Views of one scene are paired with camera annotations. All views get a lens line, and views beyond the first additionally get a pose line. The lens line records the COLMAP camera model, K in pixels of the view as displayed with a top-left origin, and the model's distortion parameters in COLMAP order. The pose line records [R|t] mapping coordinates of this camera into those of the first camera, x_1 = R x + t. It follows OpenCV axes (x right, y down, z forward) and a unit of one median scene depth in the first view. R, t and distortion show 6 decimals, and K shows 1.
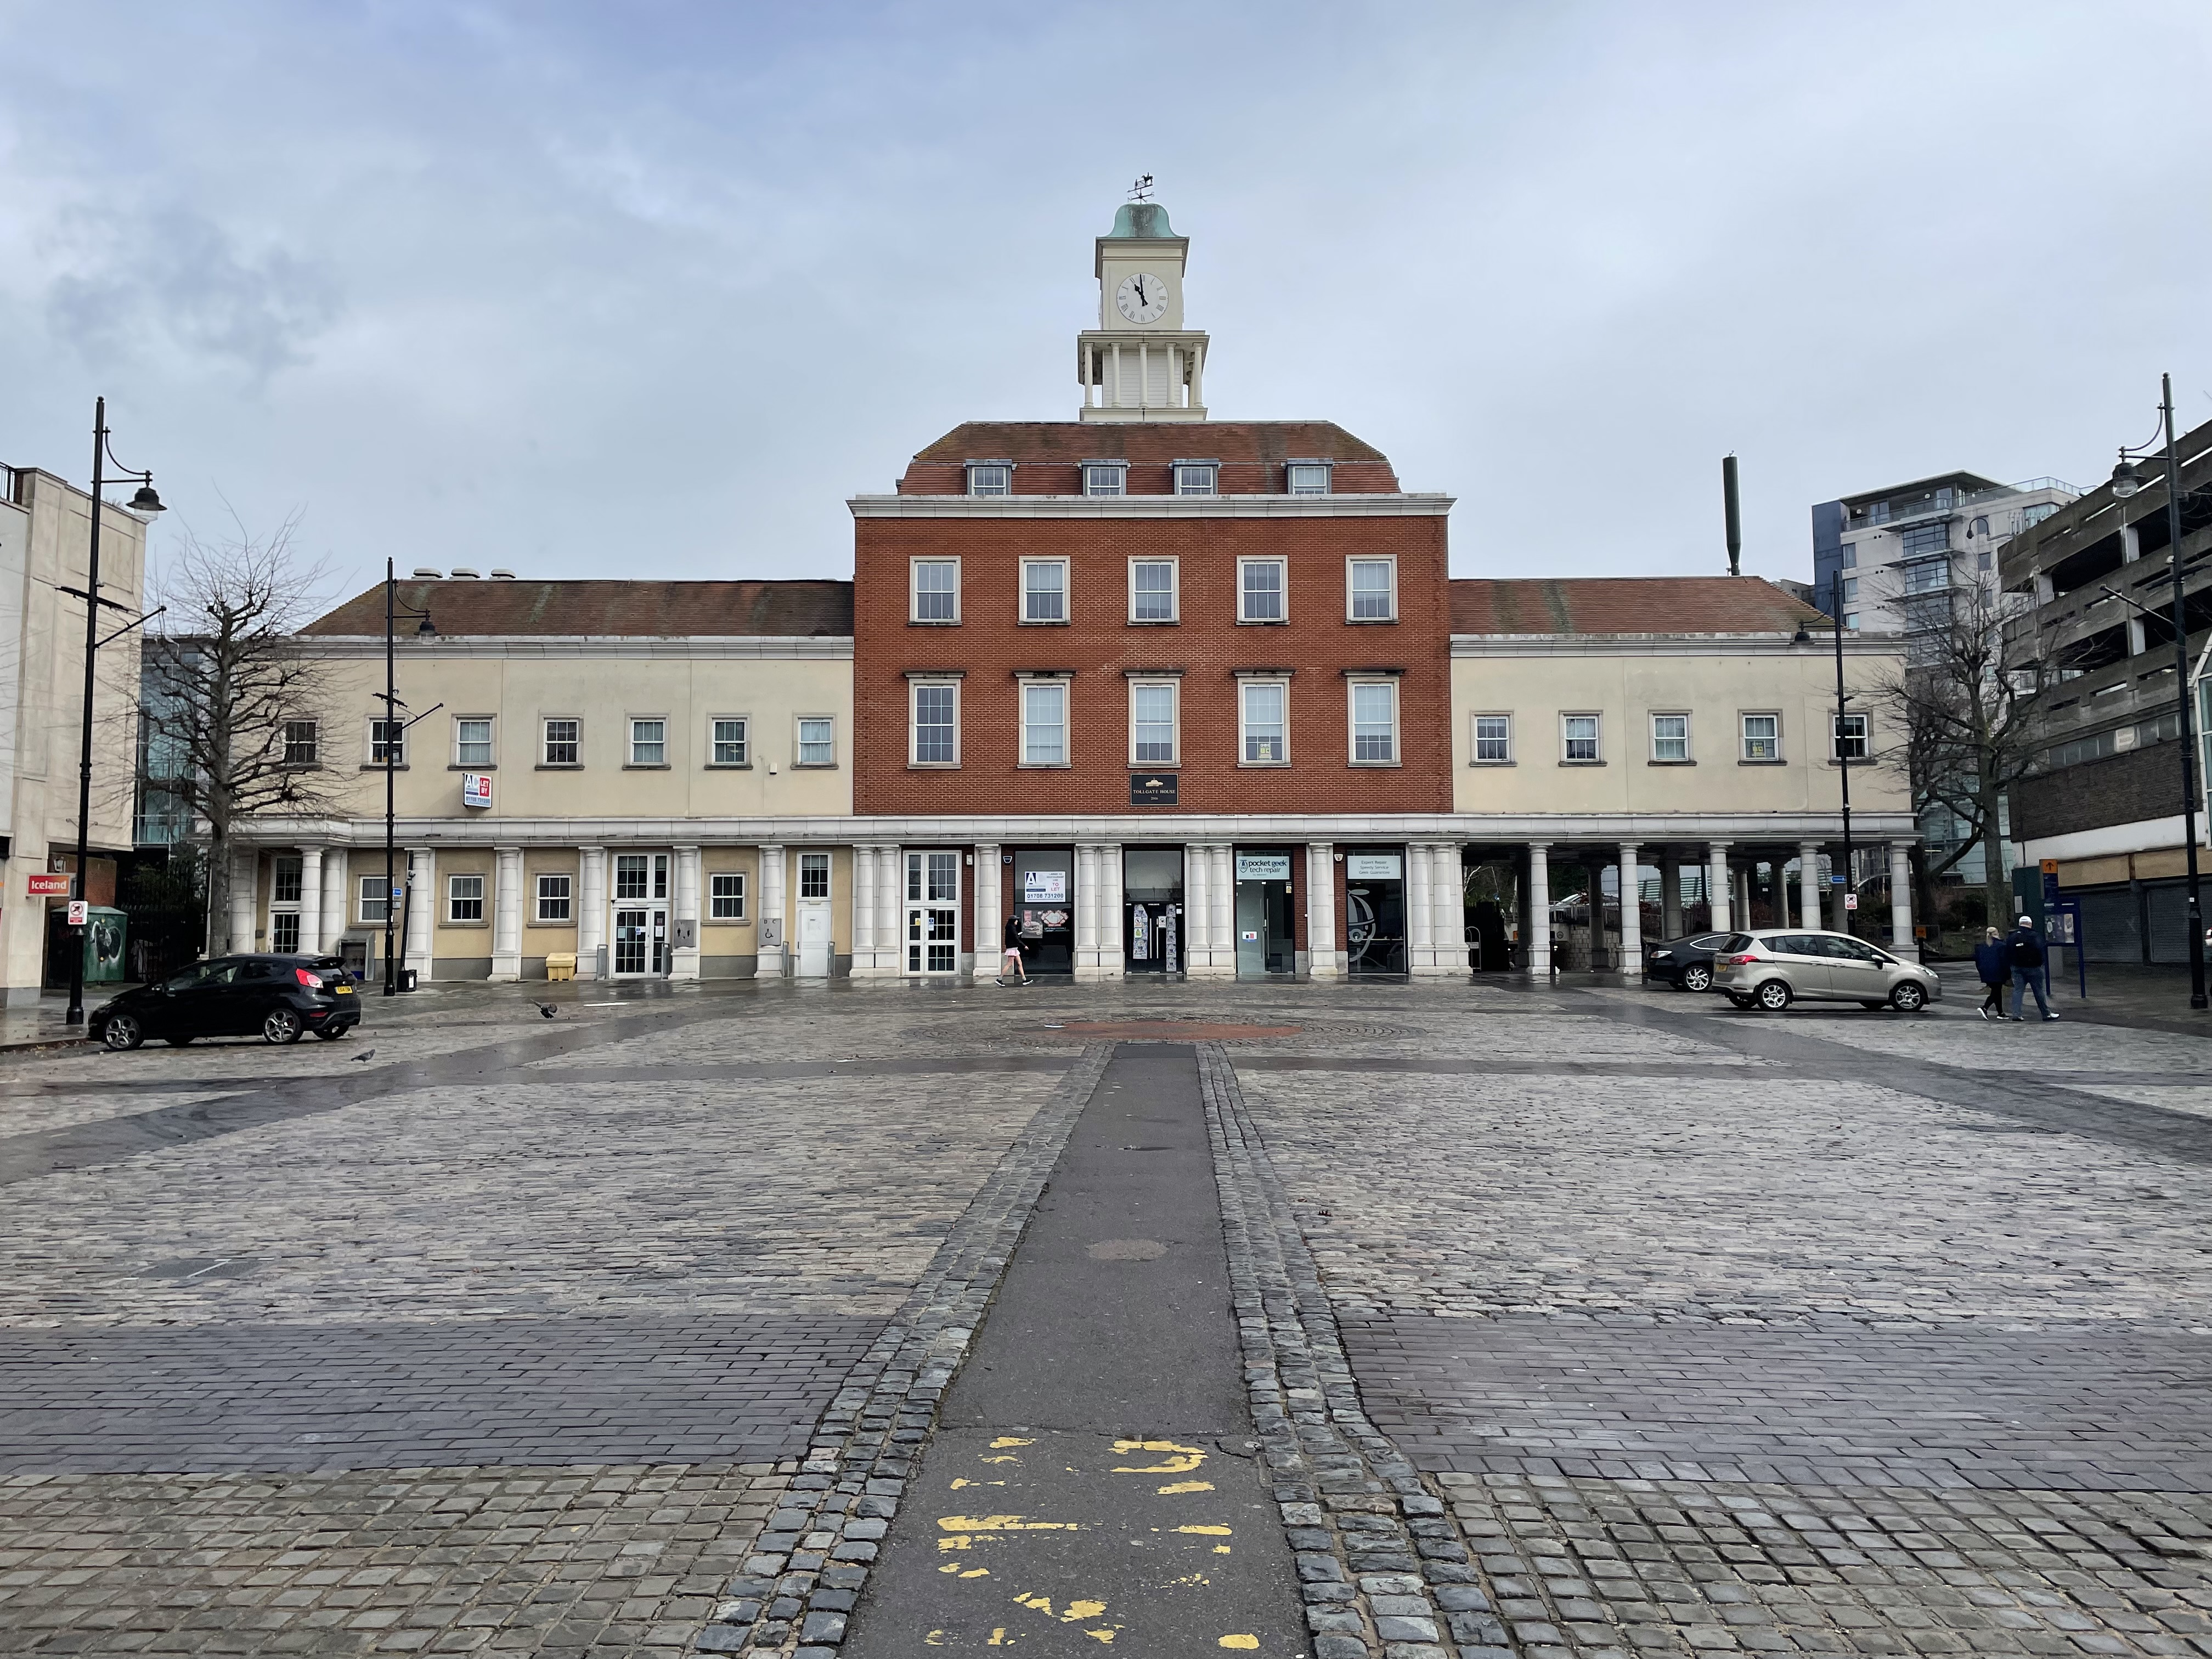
lens RADIAL K [[1661.9, 0, 1104.4], [0, 1661.9, 832.7], [0, 0, 1]] dist [0.070382, -0.005219]
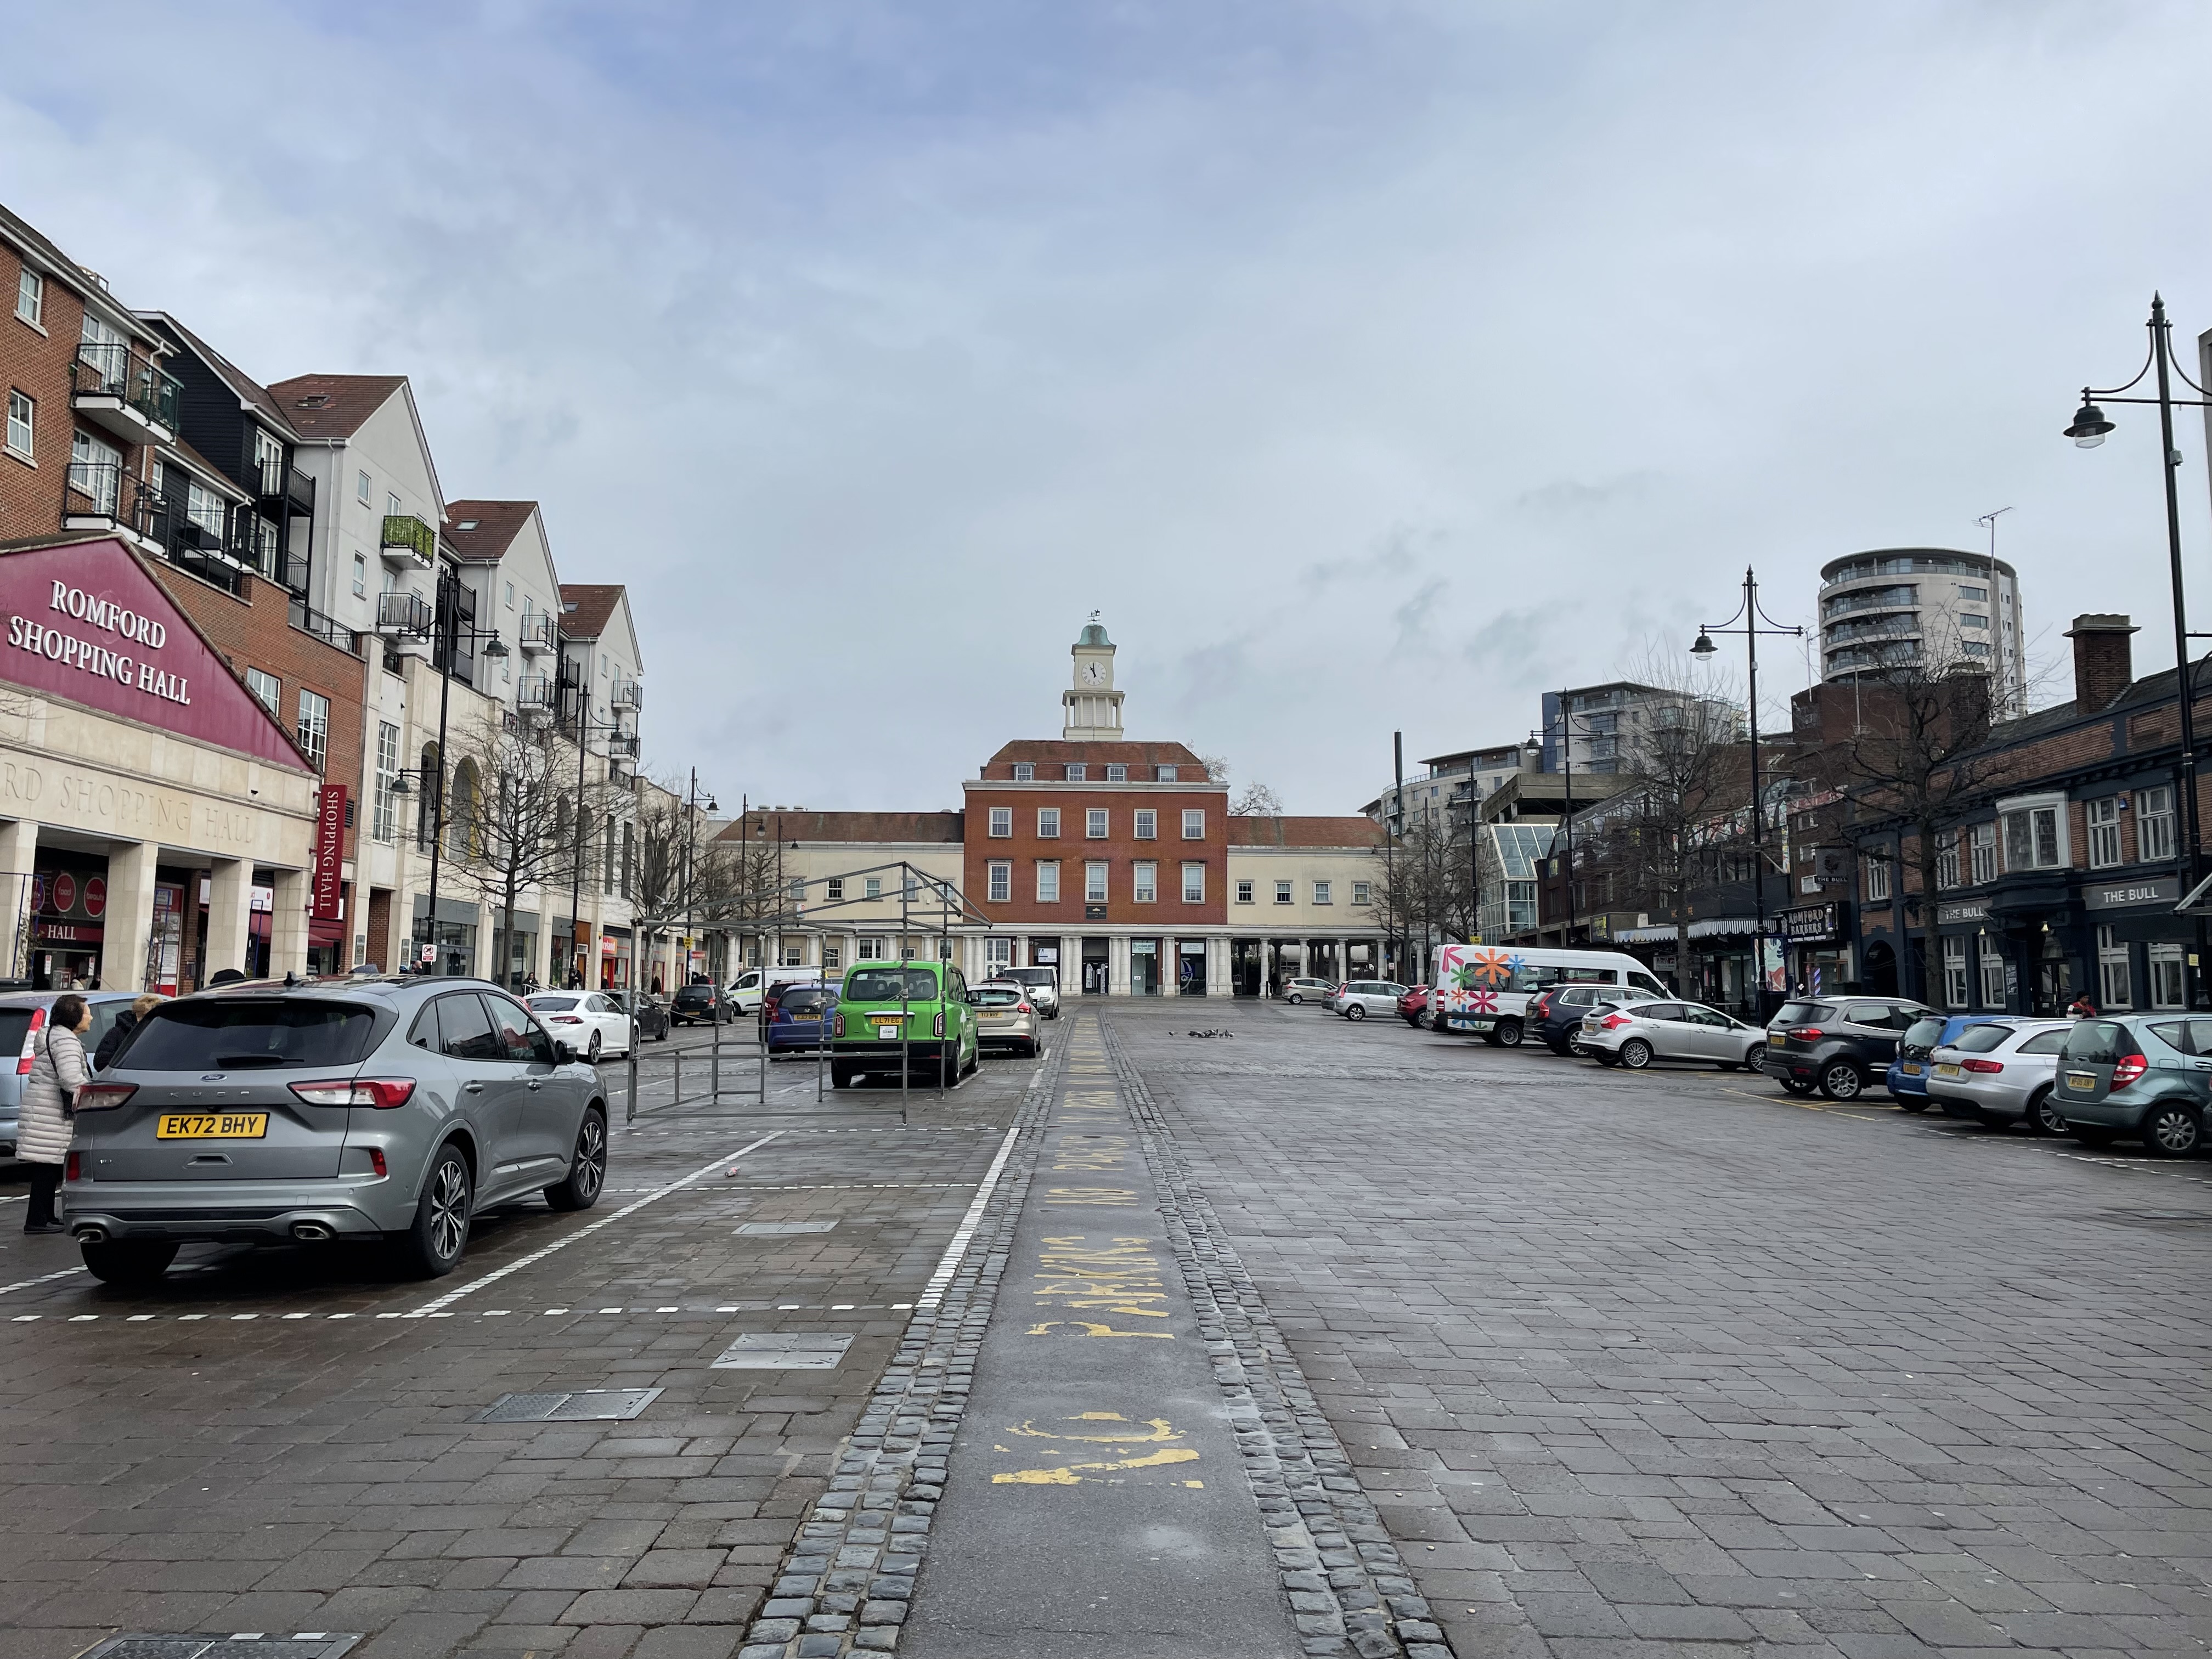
lens RADIAL K [[1661.9, 0, 1106.5], [0, 1661.9, 817.4], [0, 0, 1]] dist [0.070382, -0.005219]
pose [[0.999497, 0.012910, 0.028955, -0.022983], [-0.011902, 0.999326, -0.034721, -0.076399], [-0.029384, 0.034359, 0.998978, -1.254390]]
